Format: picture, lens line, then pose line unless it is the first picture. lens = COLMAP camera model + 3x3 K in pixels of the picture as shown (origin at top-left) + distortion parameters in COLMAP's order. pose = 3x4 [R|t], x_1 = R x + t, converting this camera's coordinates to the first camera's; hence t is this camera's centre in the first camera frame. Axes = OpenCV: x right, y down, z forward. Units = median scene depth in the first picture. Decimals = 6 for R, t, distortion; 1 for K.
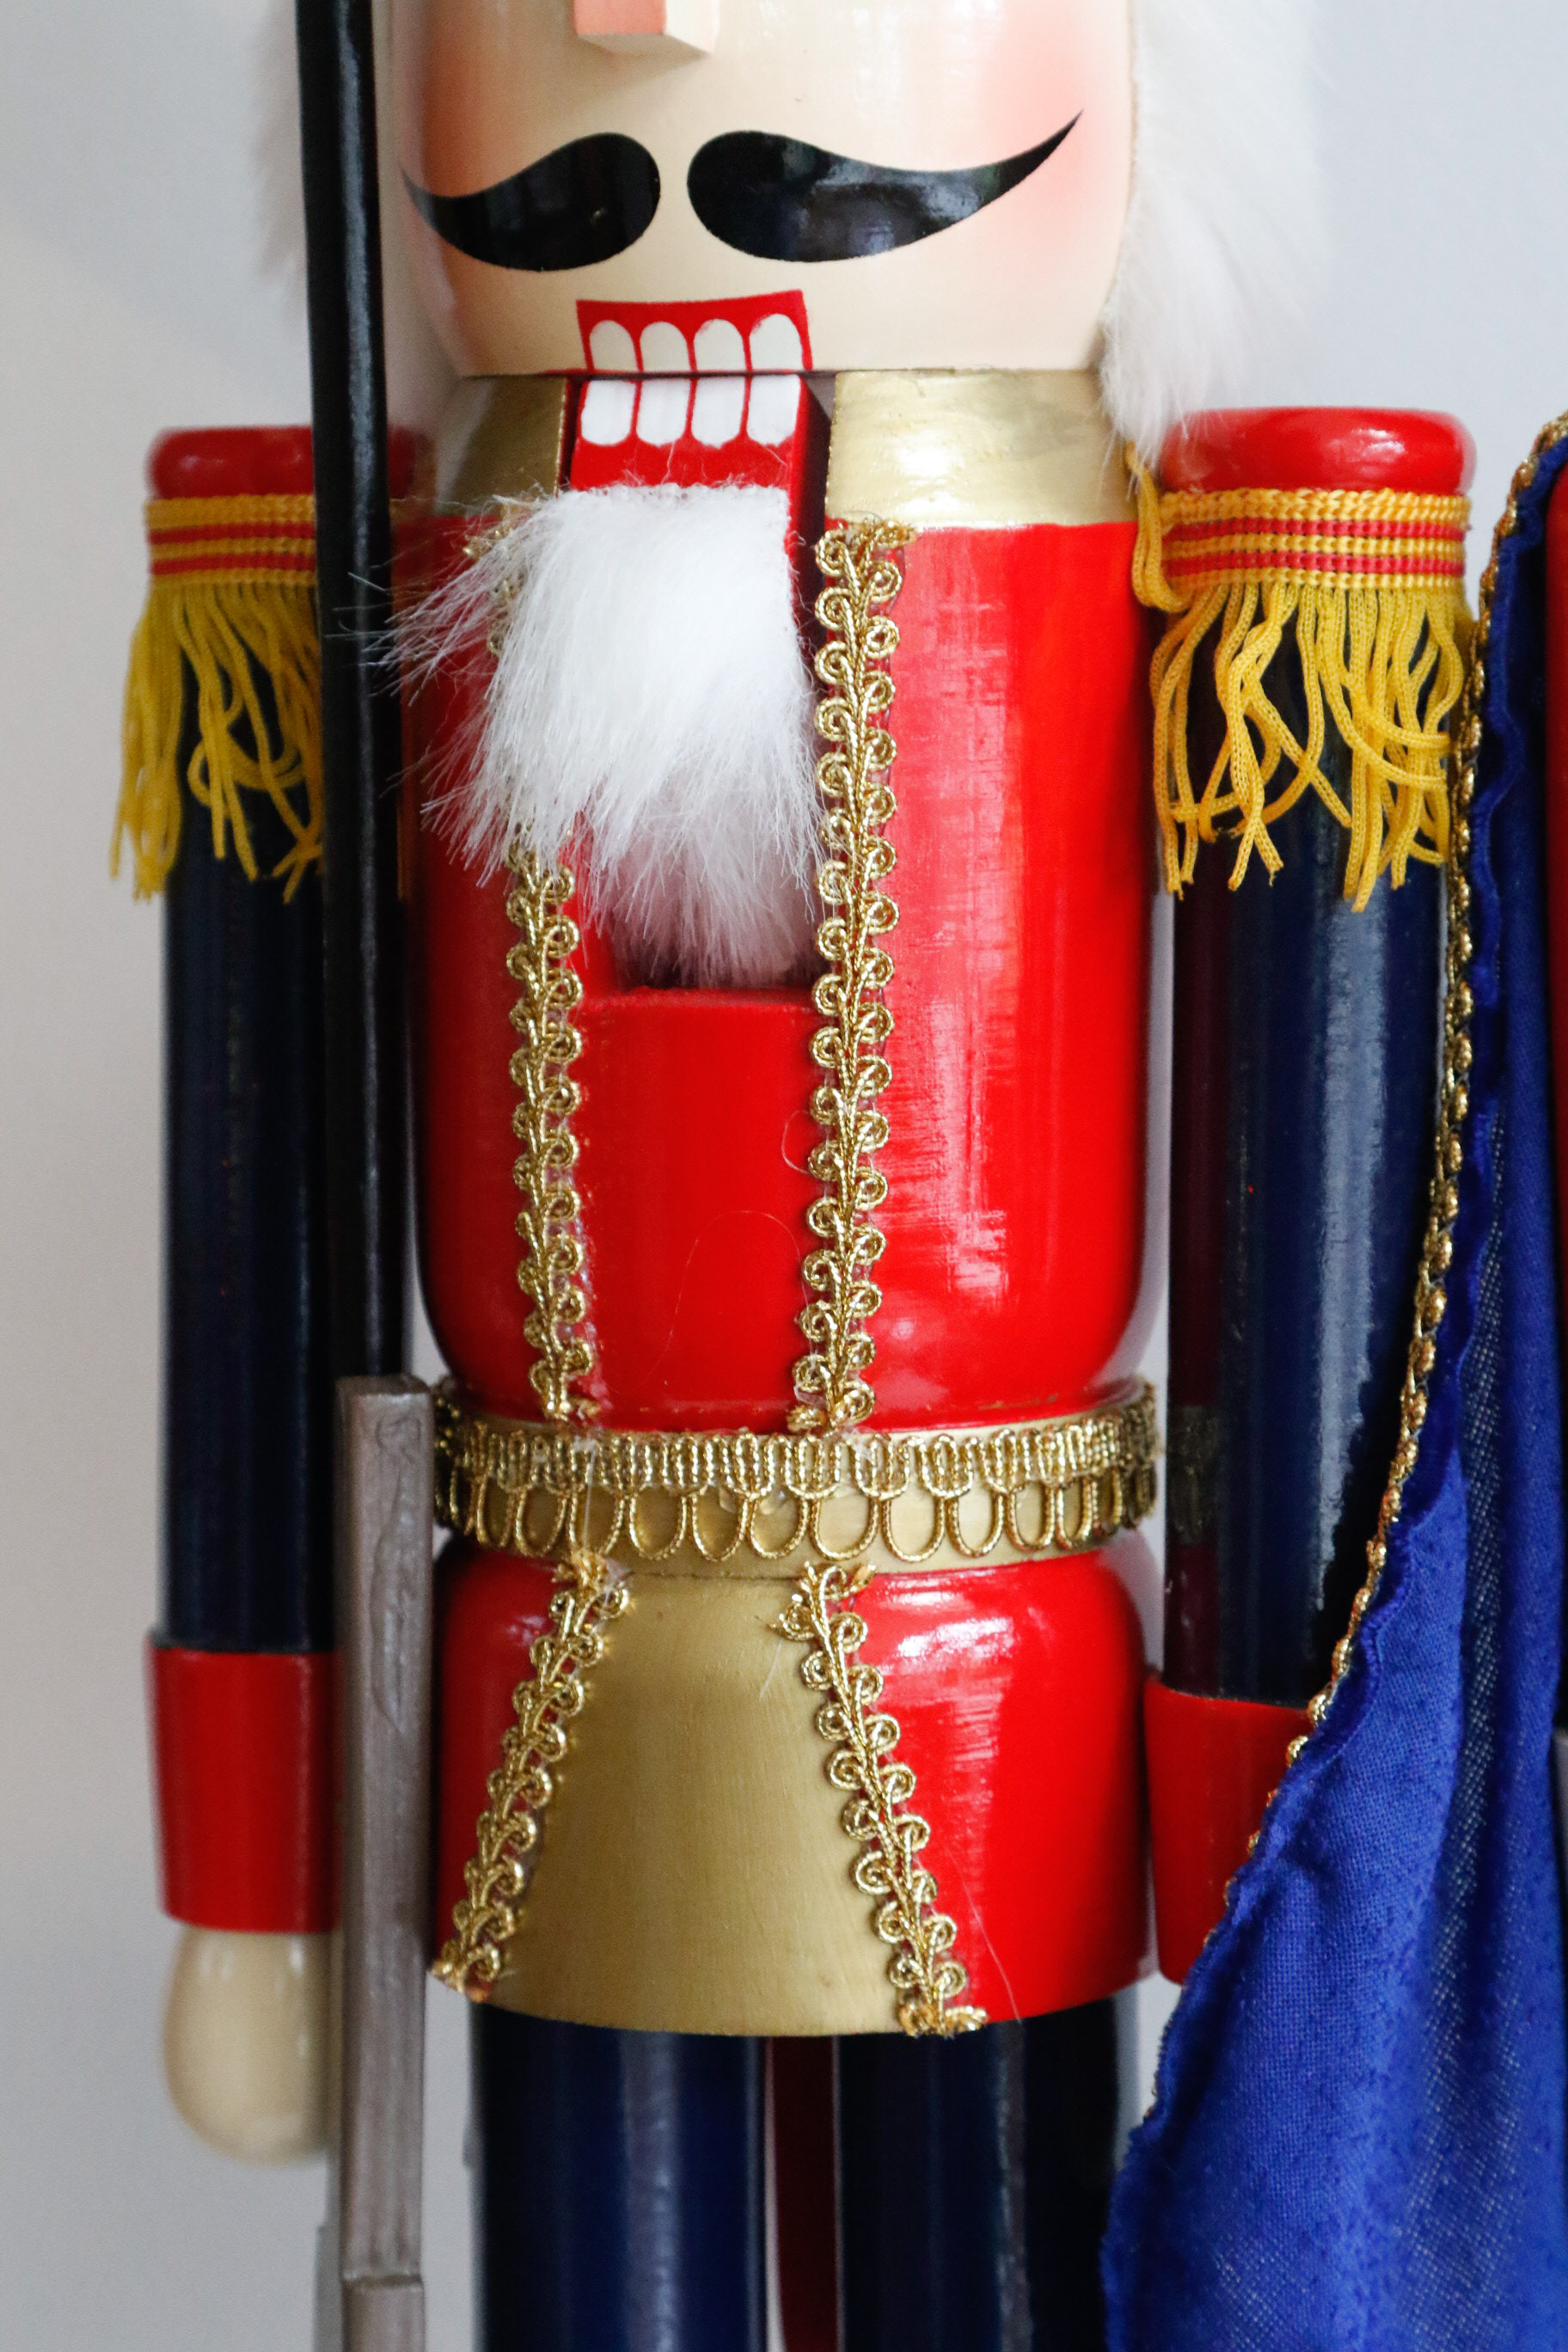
lens RADIAL K [[6491.2, 0, 795.4], [0, 6491.2, 1205.3], [0, 0, 1]] dist [0.162767, 0.204192]
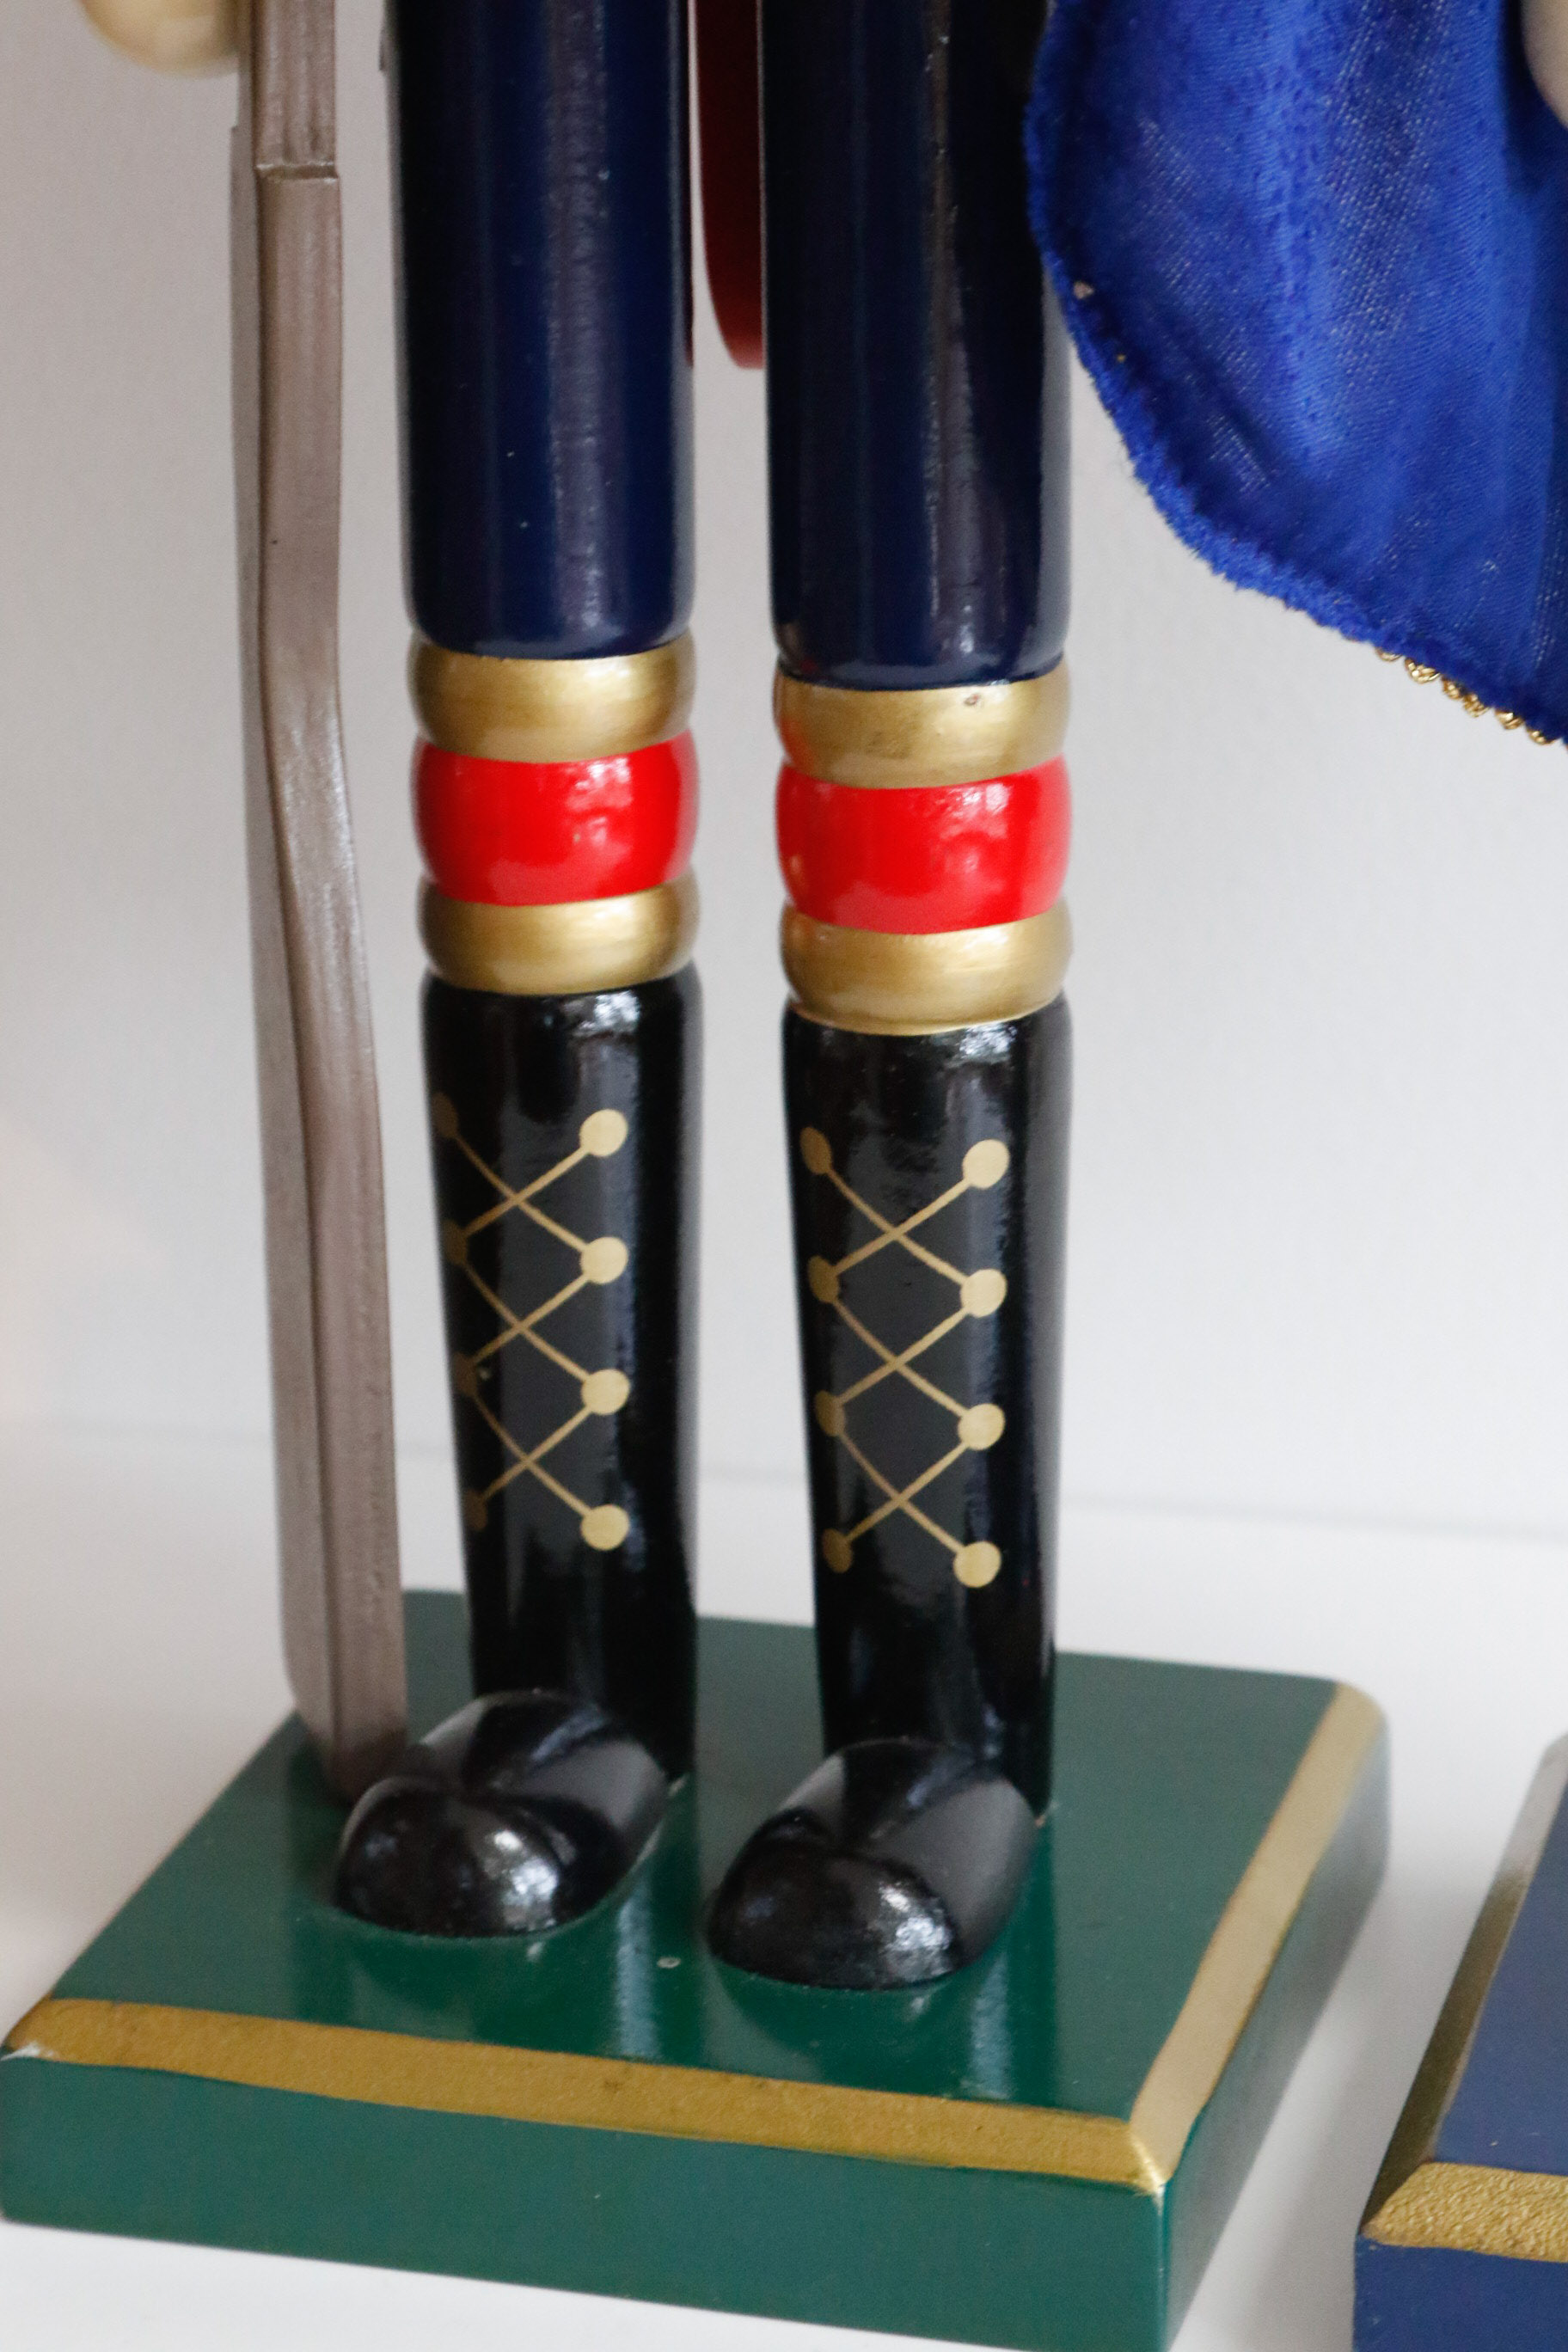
lens RADIAL K [[6491.2, 0, 795.4], [0, 6491.2, 1205.3], [0, 0, 1]] dist [0.162767, 0.204192]
pose [[0.999999, 0.001047, 0.000377, 0.012335], [-0.001105, 0.974327, 0.225134, 0.099420], [-0.000132, -0.225134, 0.974328, 0.005900]]
